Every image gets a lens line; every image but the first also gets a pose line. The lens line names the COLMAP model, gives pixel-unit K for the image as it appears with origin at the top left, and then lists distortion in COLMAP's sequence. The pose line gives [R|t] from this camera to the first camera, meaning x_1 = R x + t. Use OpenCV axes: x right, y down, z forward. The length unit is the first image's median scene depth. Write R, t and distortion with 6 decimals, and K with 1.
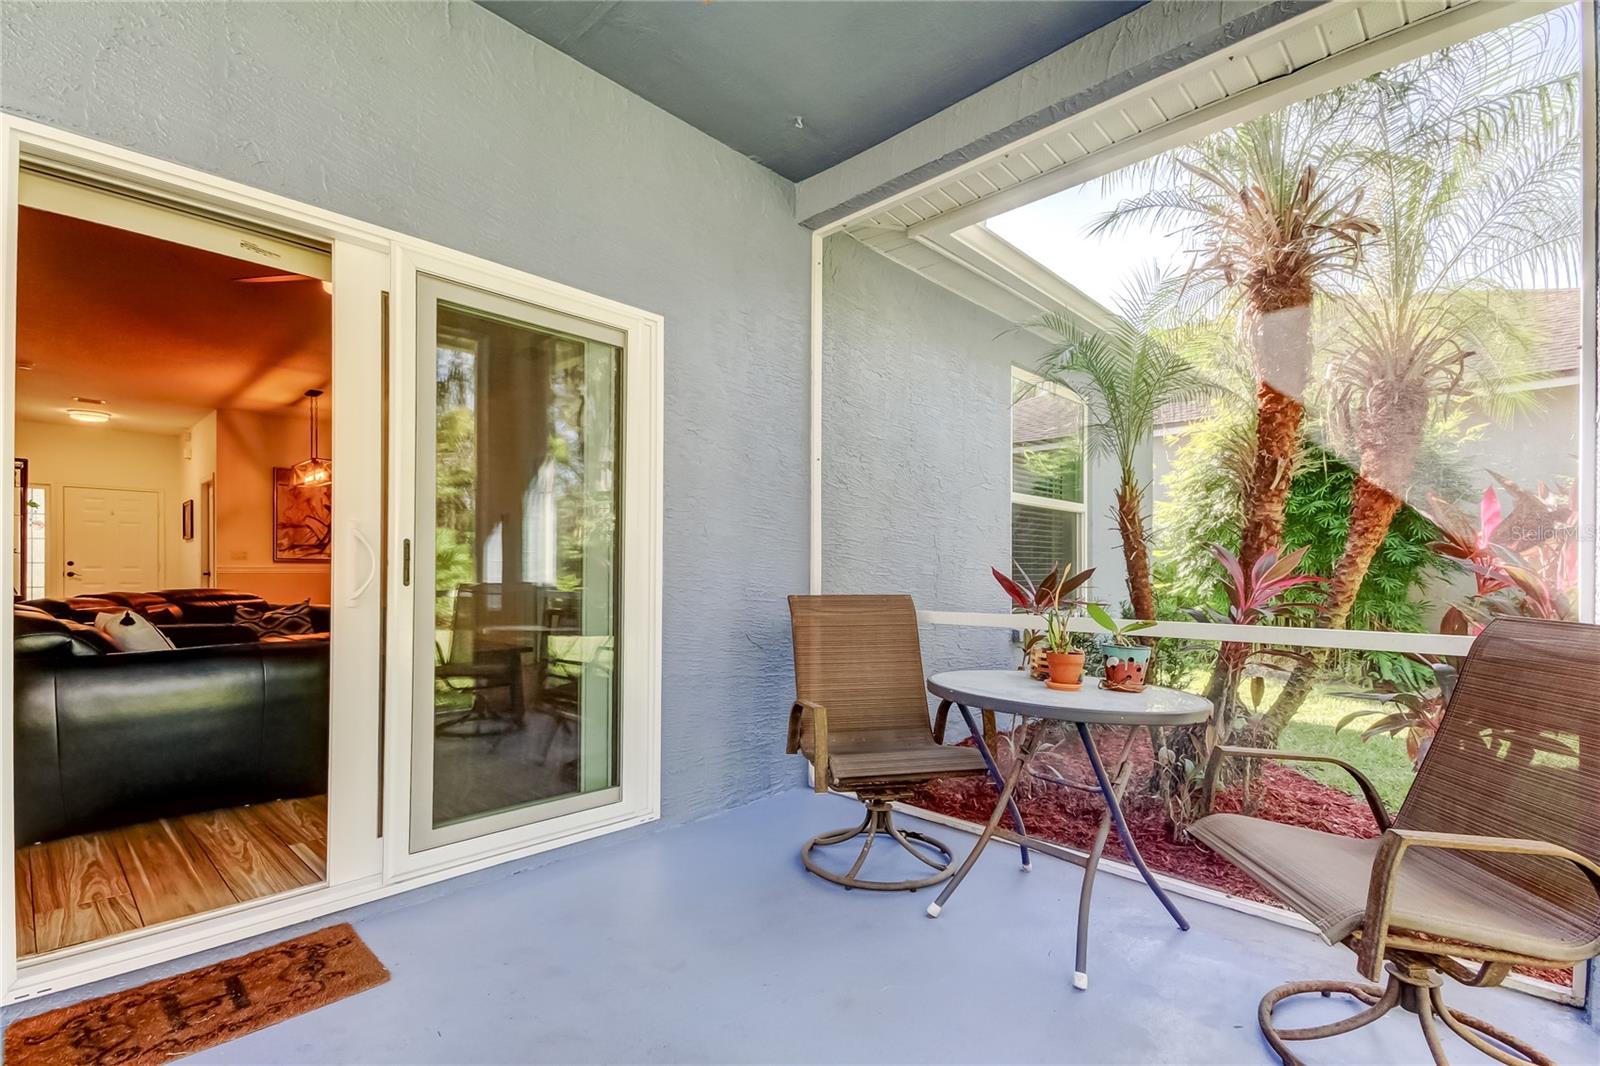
lens RADIAL K [[750.7, 0, 823.6], [0, 750.7, 576.2], [0, 0, 1]] dist [0.020108, -0.008613]
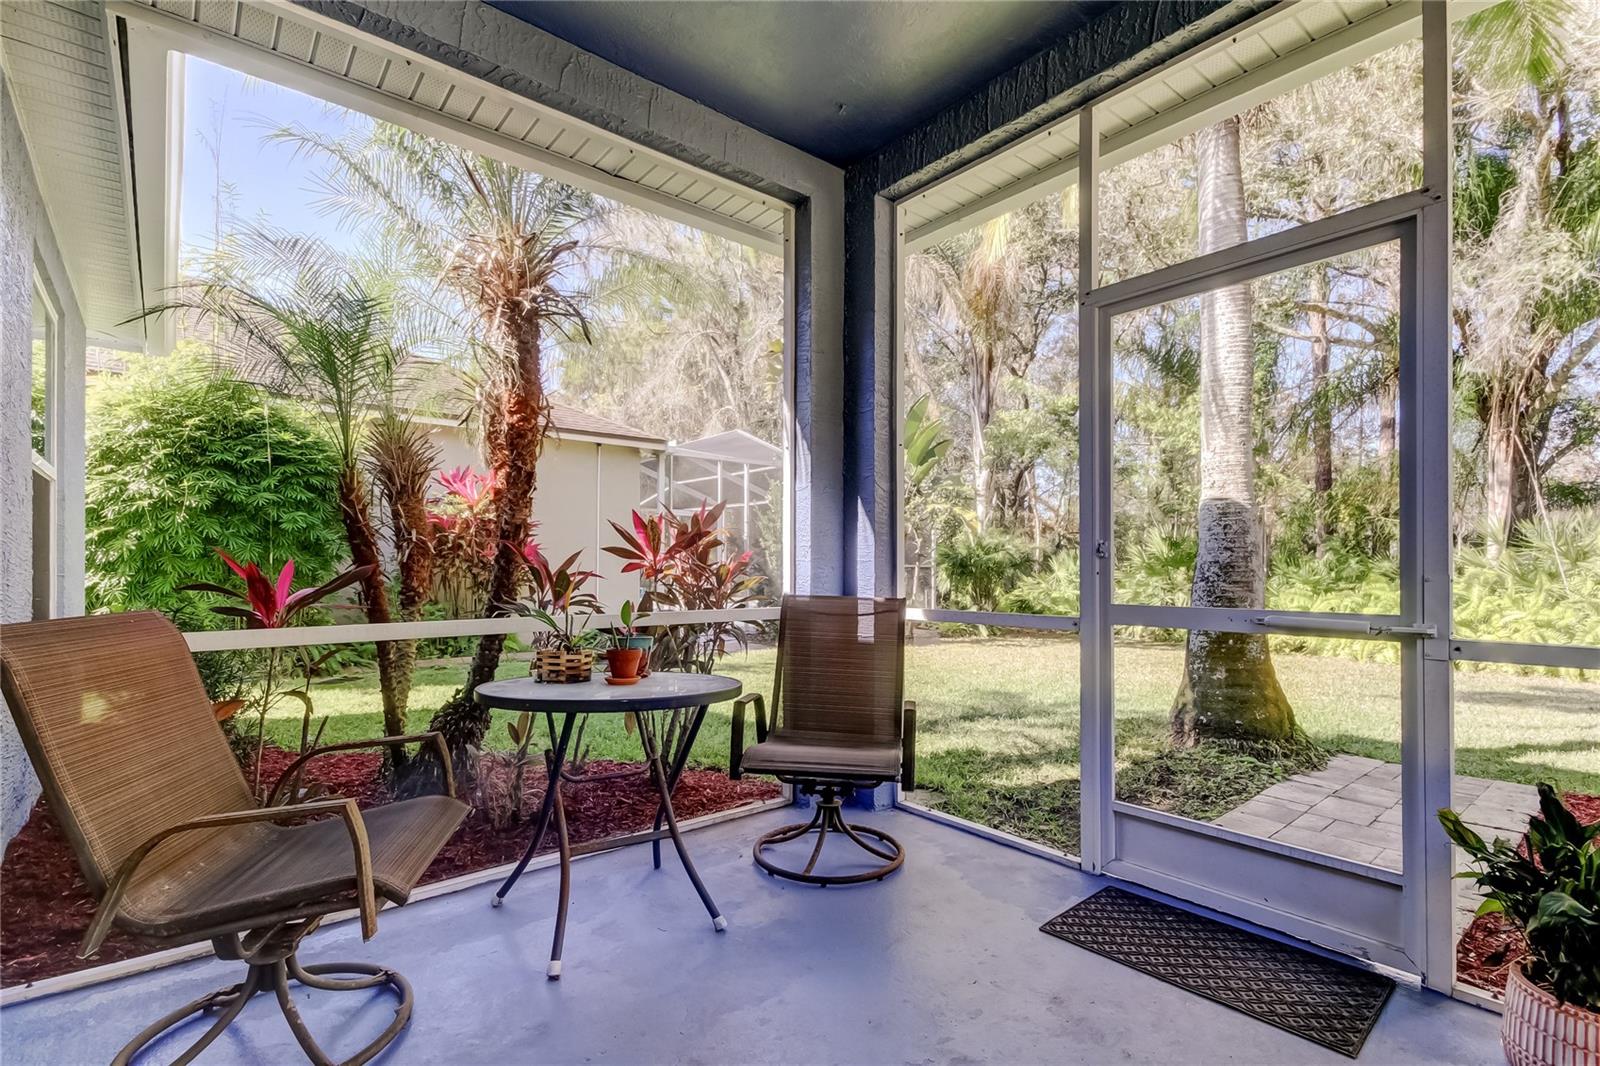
lens RADIAL K [[750.7, 0, 801.1], [0, 750.7, 560.0], [0, 0, 1]] dist [0.020108, -0.008613]
pose [[0.138227, 0.005419, 0.990386, -0.211199], [0.003269, 0.999977, -0.005927, -0.005063], [-0.990395, 0.004057, 0.138206, 0.187653]]
